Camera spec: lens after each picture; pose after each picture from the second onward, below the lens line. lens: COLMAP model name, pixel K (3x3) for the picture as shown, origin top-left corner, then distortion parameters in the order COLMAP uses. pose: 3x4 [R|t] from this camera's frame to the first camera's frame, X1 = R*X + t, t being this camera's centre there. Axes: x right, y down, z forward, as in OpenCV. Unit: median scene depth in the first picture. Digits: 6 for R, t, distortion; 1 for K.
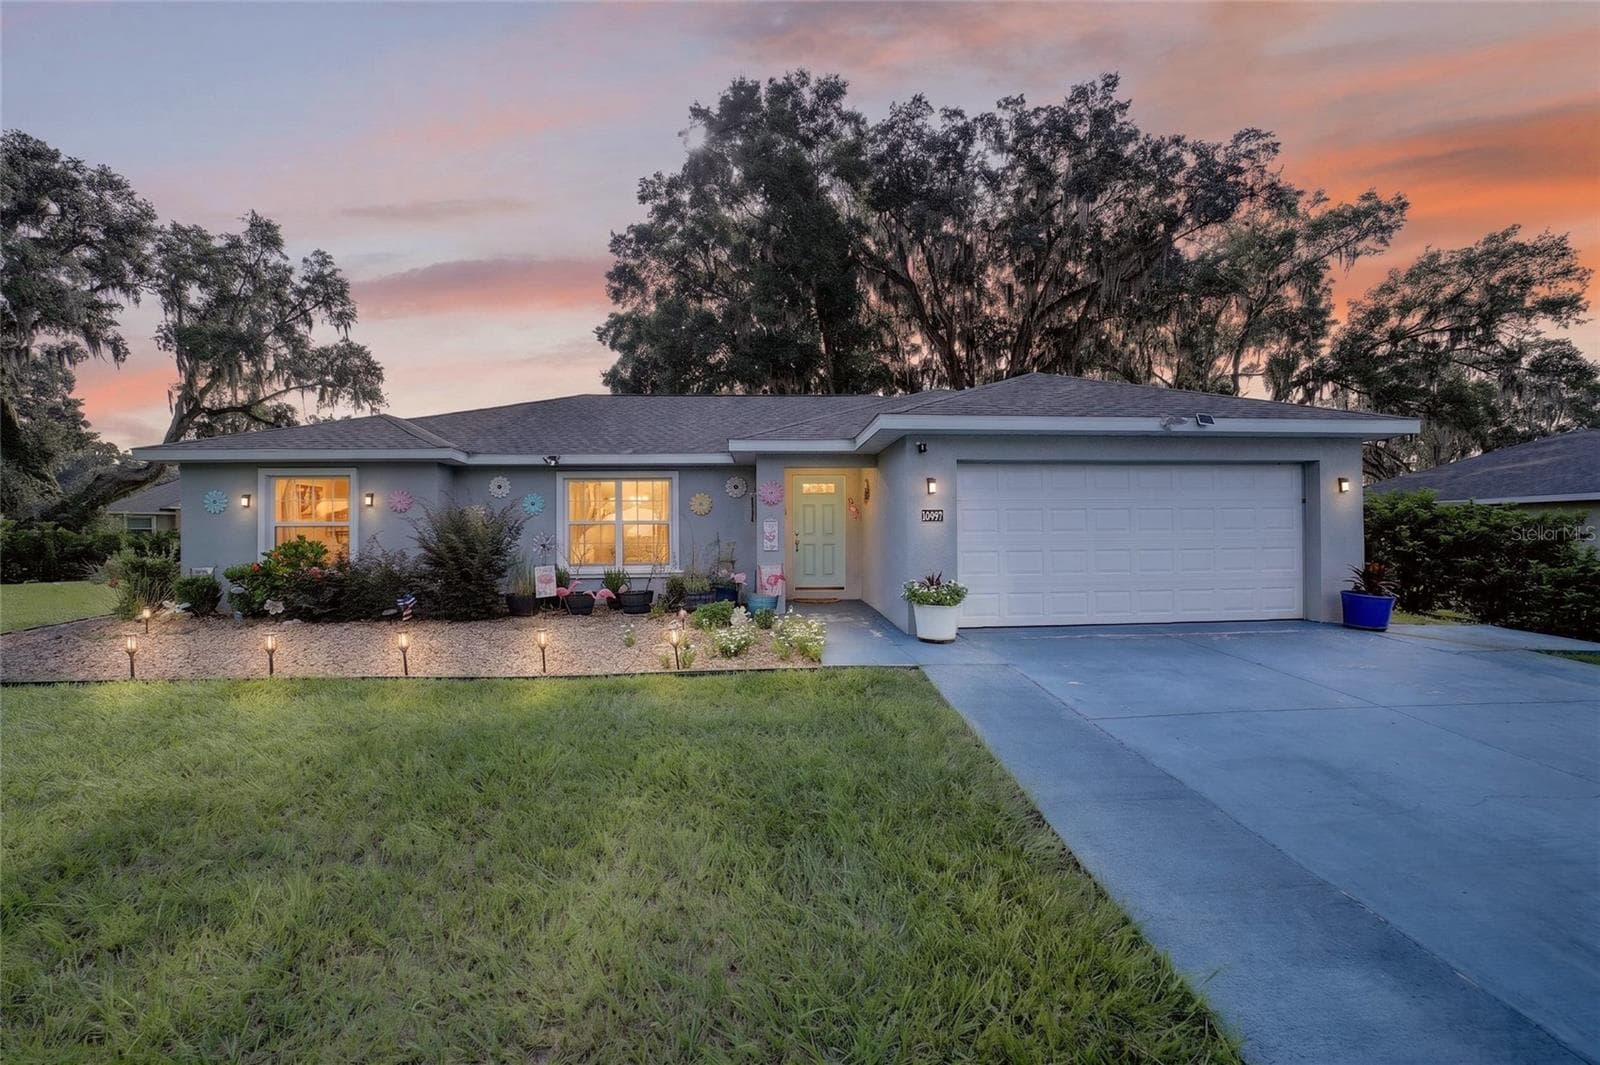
lens RADIAL K [[625.6, 0, 797.3], [0, 625.6, 527.7], [0, 0, 1]] dist [-0.036557, 0.008458]
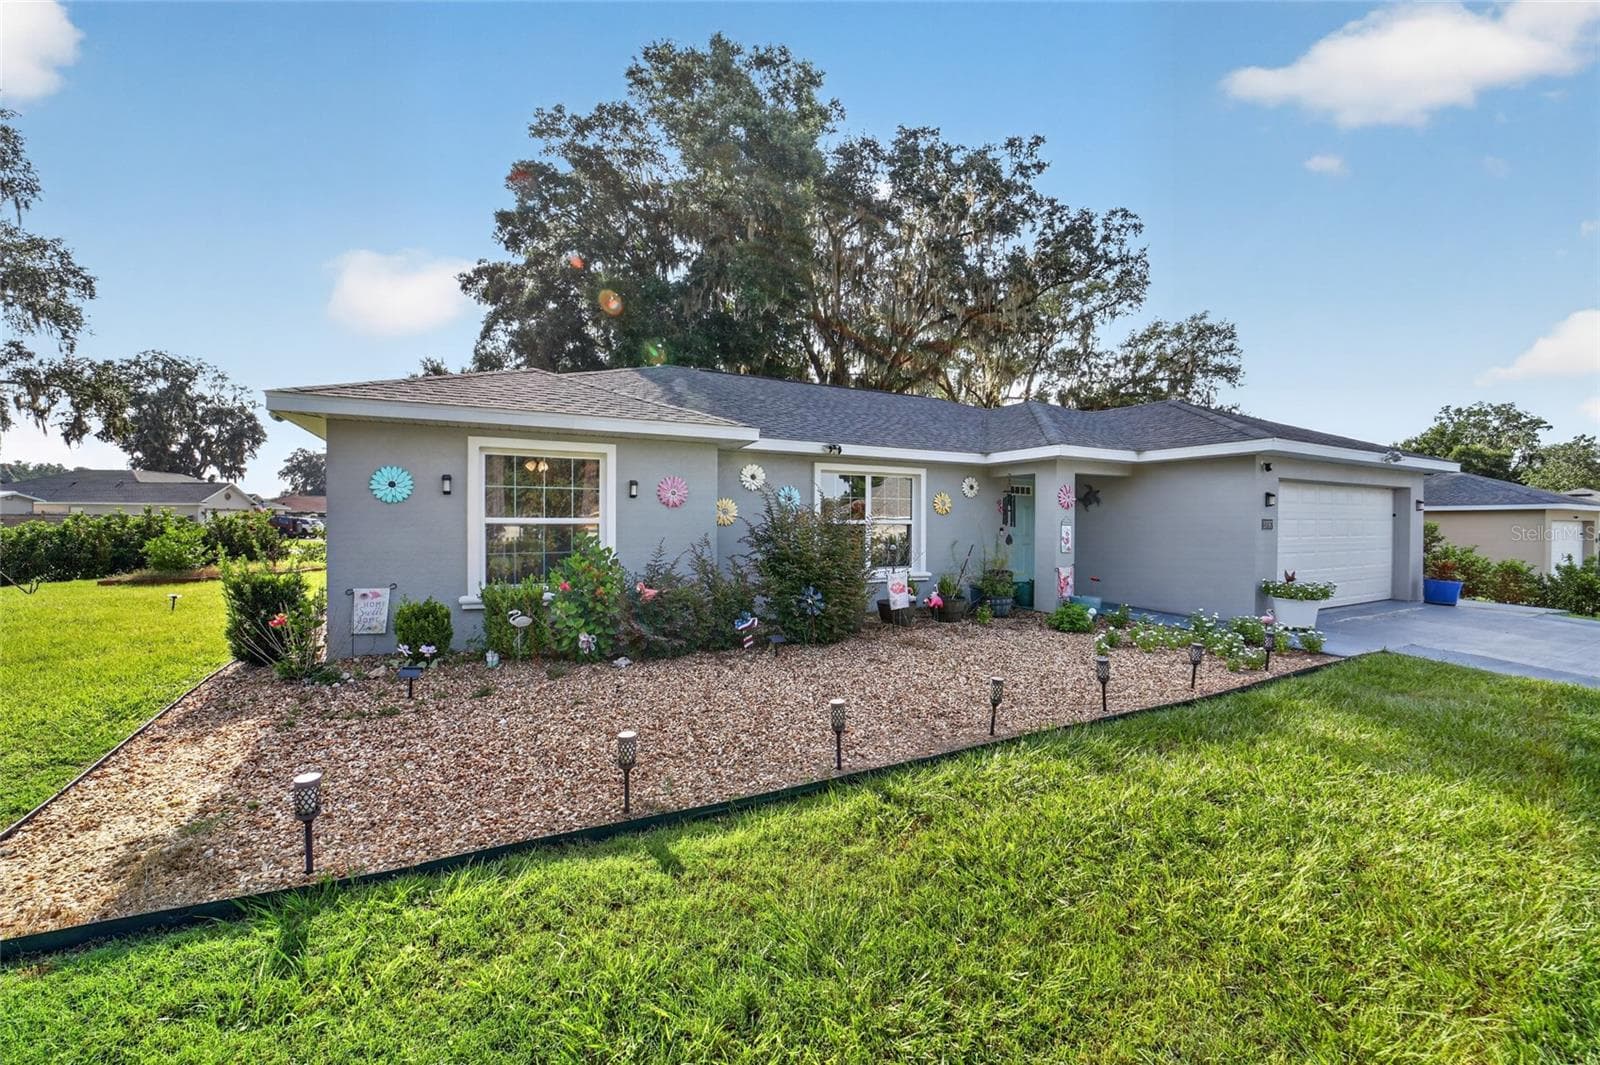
lens RADIAL K [[625.6, 0, 798.9], [0, 625.6, 527.1], [0, 0, 1]] dist [-0.036557, 0.008458]
pose [[0.913090, 0.008395, 0.407672, -0.259144], [-0.014908, 0.999807, 0.012801, -0.003888], [-0.407486, -0.017766, 0.913039, 0.073118]]
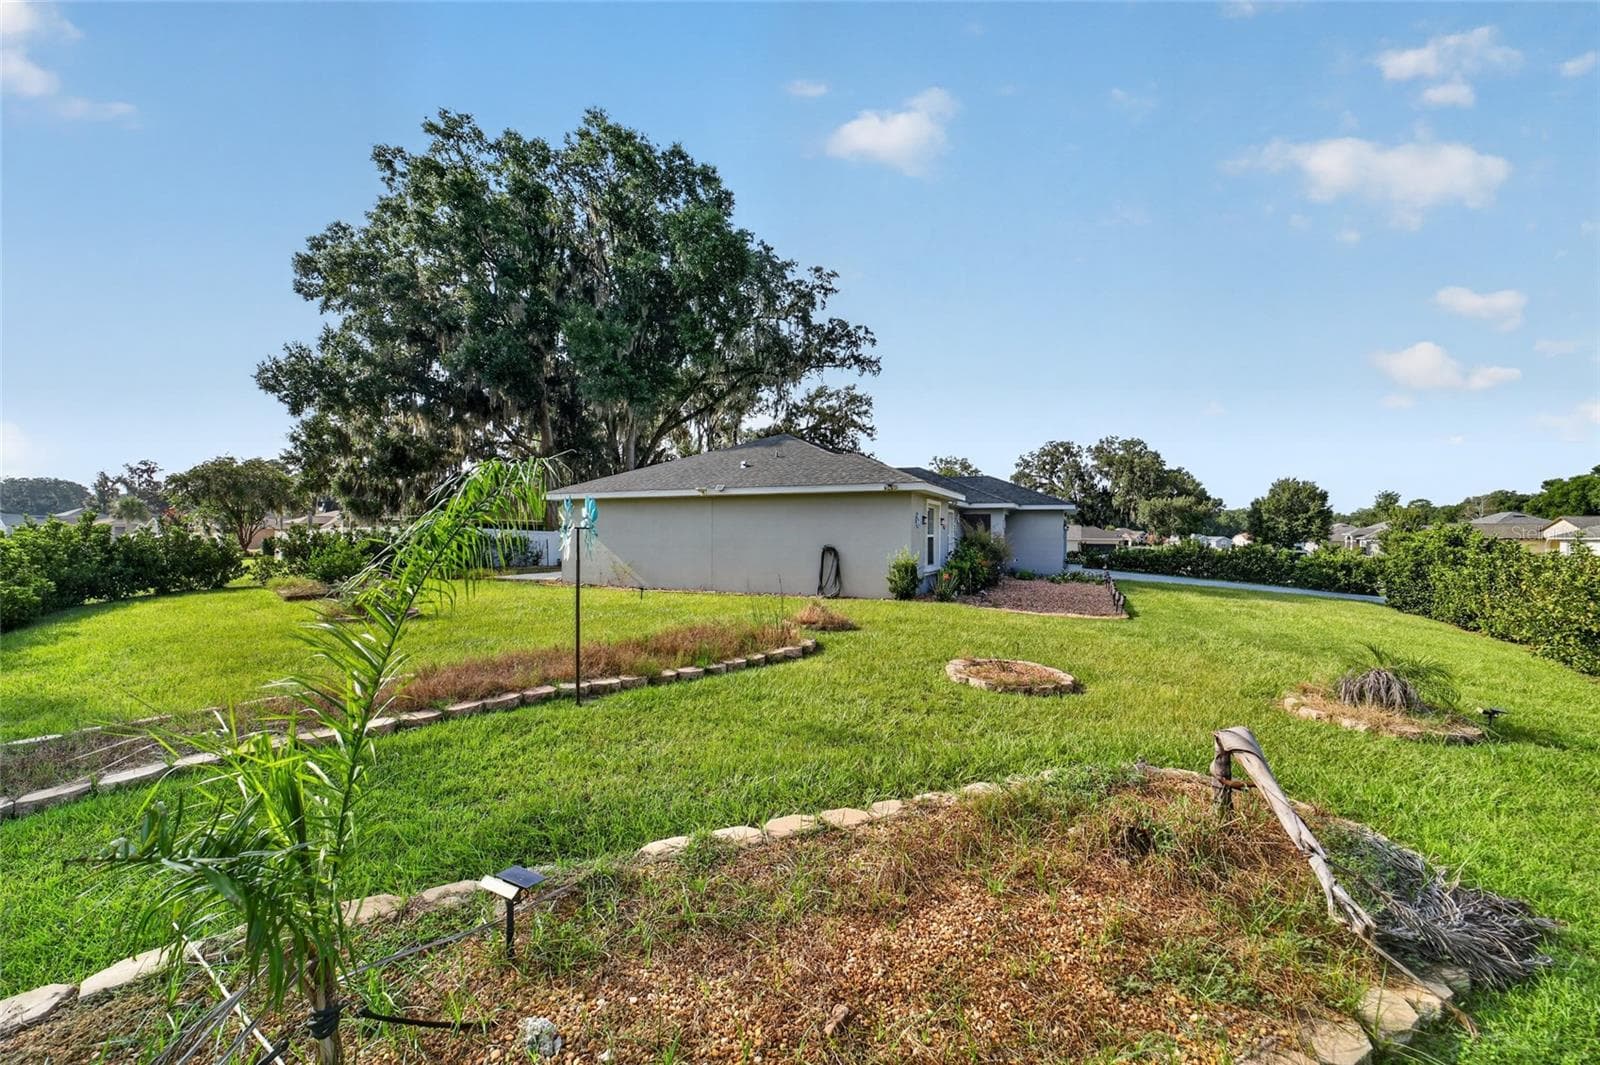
lens RADIAL K [[625.6, 0, 799.7], [0, 625.6, 541.1], [0, 0, 1]] dist [-0.036557, 0.008458]
pose [[0.470968, 0.000812, 0.882150, -0.747685], [-0.024058, 0.999639, 0.011924, -0.000795], [-0.881822, -0.026838, 0.470818, 0.170124]]
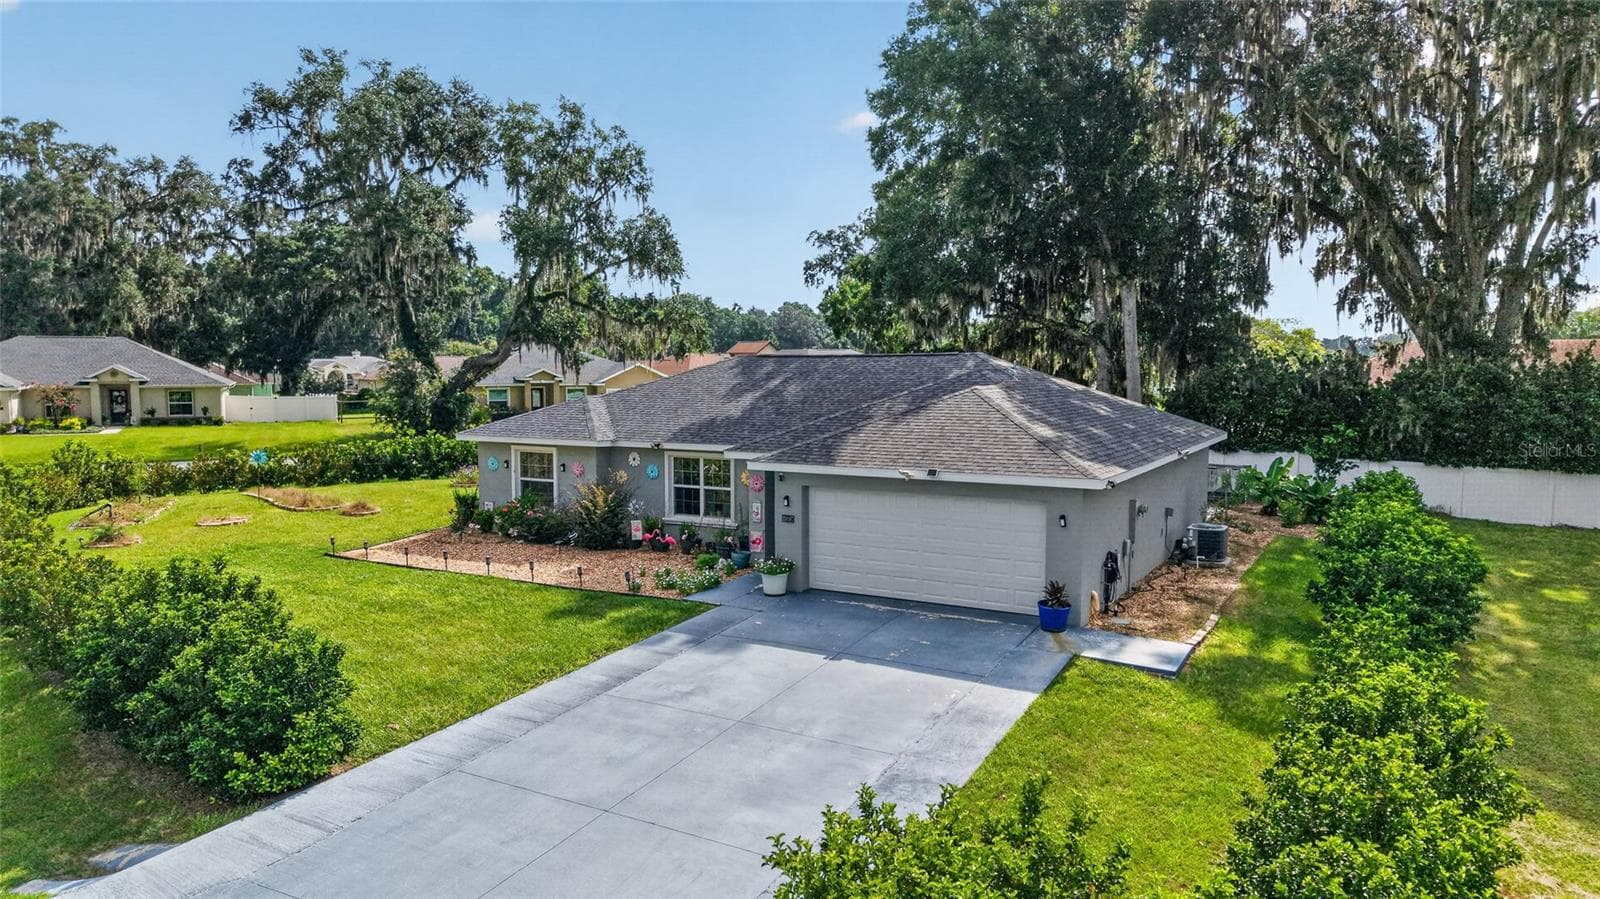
lens RADIAL K [[1074.4, 0, 793.1], [0, 1074.4, 457.9], [0, 0, 1]] dist [0.047678, -0.051788]
pose [[0.834549, 0.055424, -0.548139, 0.424687], [0.001370, 0.994715, 0.102665, -0.112597], [0.550932, -0.086430, 0.830063, -0.314845]]
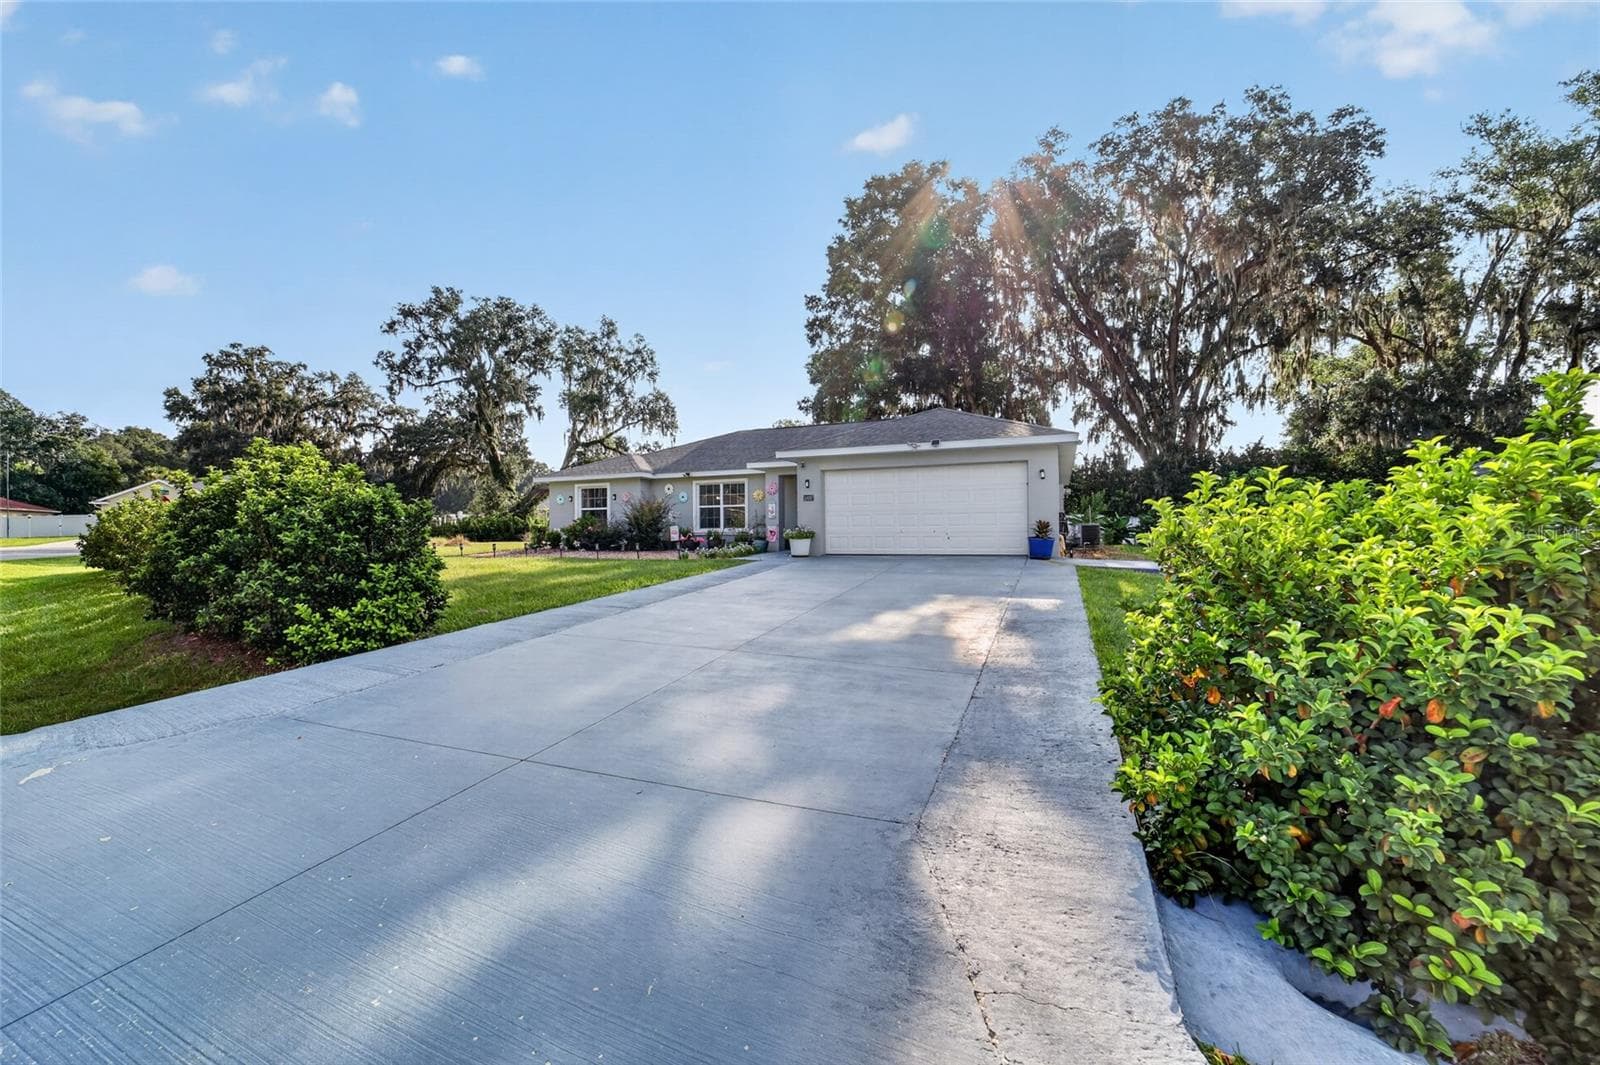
lens RADIAL K [[625.6, 0, 797.4], [0, 625.6, 525.1], [0, 0, 1]] dist [-0.036557, 0.008458]
pose [[0.893118, -0.003360, -0.449809, 0.269042], [0.006397, 0.999966, 0.005231, 0.014296], [0.449776, -0.007550, 0.893109, -0.206474]]
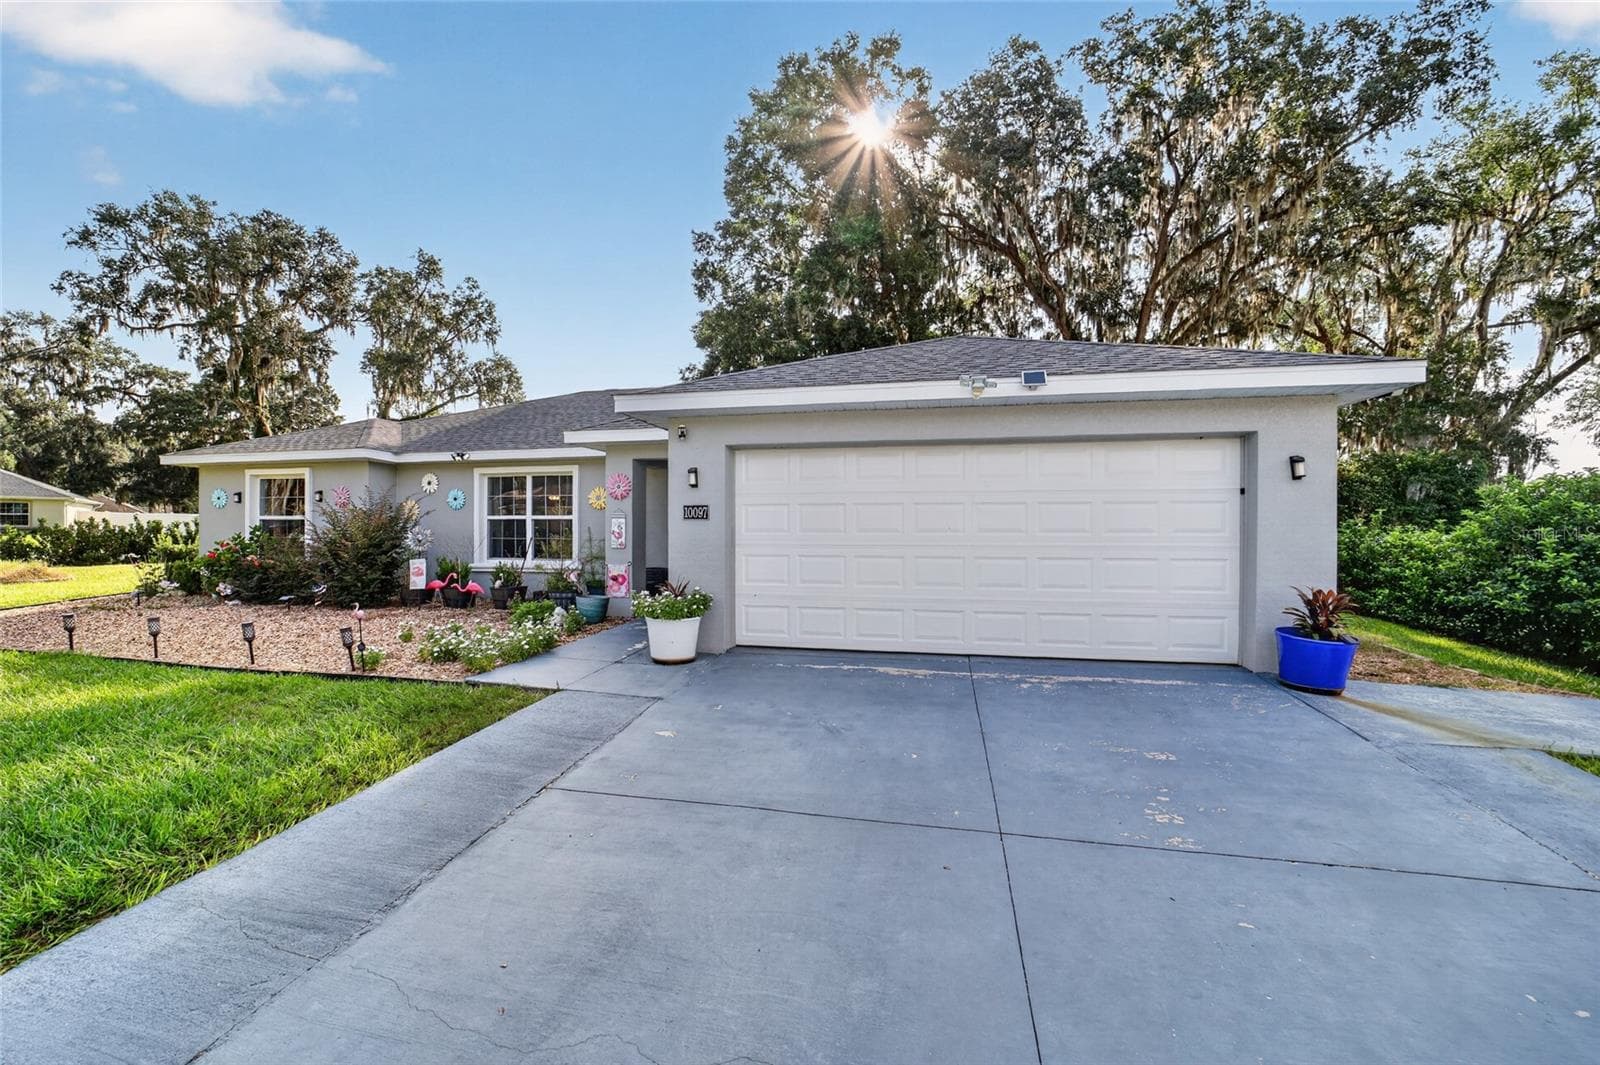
lens RADIAL K [[625.6, 0, 798.0], [0, 625.6, 528.8], [0, 0, 1]] dist [-0.036557, 0.008458]
pose [[0.960623, 0.010293, -0.277663, 0.142402], [-0.006335, 0.999865, 0.015149, -0.002498], [0.277782, -0.012793, 0.960559, 0.054248]]
